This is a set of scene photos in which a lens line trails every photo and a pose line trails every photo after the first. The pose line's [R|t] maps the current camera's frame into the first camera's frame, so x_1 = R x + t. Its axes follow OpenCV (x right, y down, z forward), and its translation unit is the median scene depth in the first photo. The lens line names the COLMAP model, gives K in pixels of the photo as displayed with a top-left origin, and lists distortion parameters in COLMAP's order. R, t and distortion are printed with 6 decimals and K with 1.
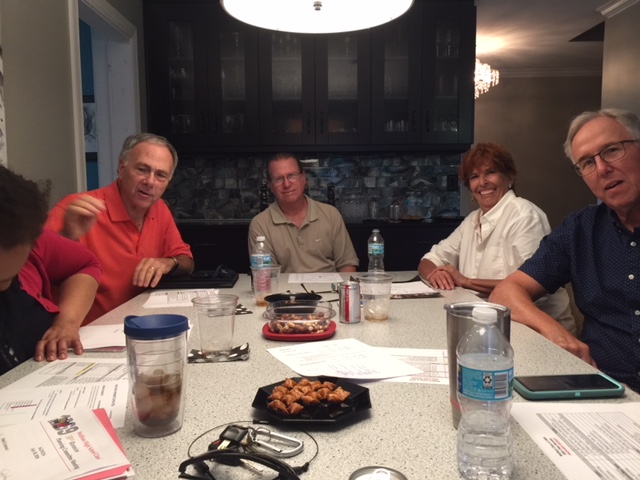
lens RADIAL K [[543.5, 0, 324.1], [0, 543.5, 238.2], [0, 0, 1]] dist [0.088880, -0.132110]
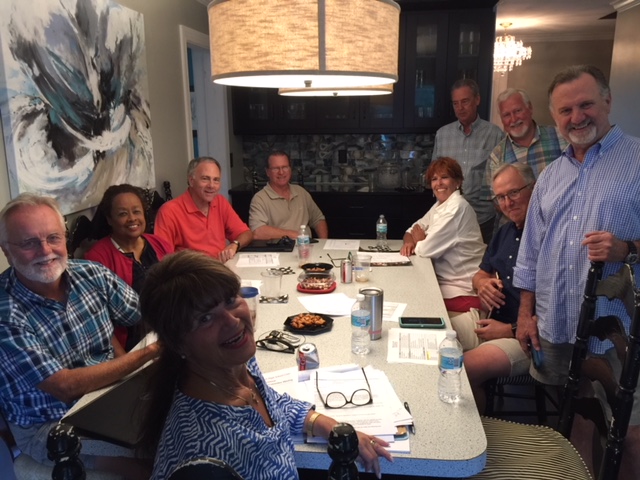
lens RADIAL K [[543.5, 0, 324.1], [0, 543.5, 238.2], [0, 0, 1]] dist [0.088880, -0.132110]
pose [[0.990418, 0.031662, -0.134426, 0.275795], [-0.012314, 0.989734, 0.142391, -0.323710], [0.137555, -0.139371, 0.980640, -1.003657]]
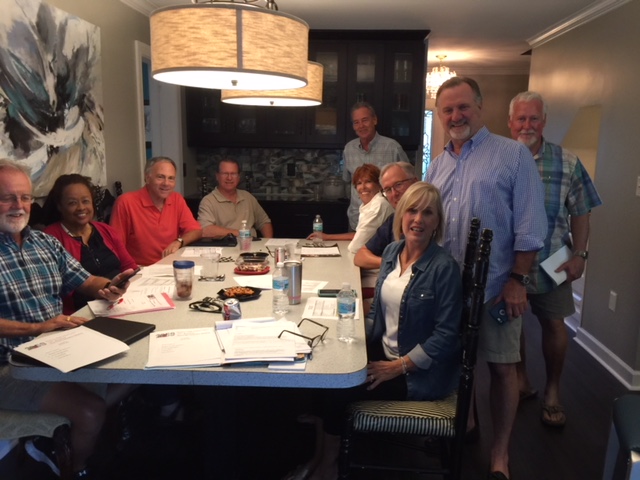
lens RADIAL K [[540.0, 0, 337.4], [0, 540.0, 237.5], [0, 0, 1]] dist [0.104682, -0.147524]
pose [[0.998312, 0.036180, -0.045425, 0.457160], [-0.032009, 0.995480, 0.089416, -0.192842], [0.048455, -0.087811, 0.994958, -1.312288]]
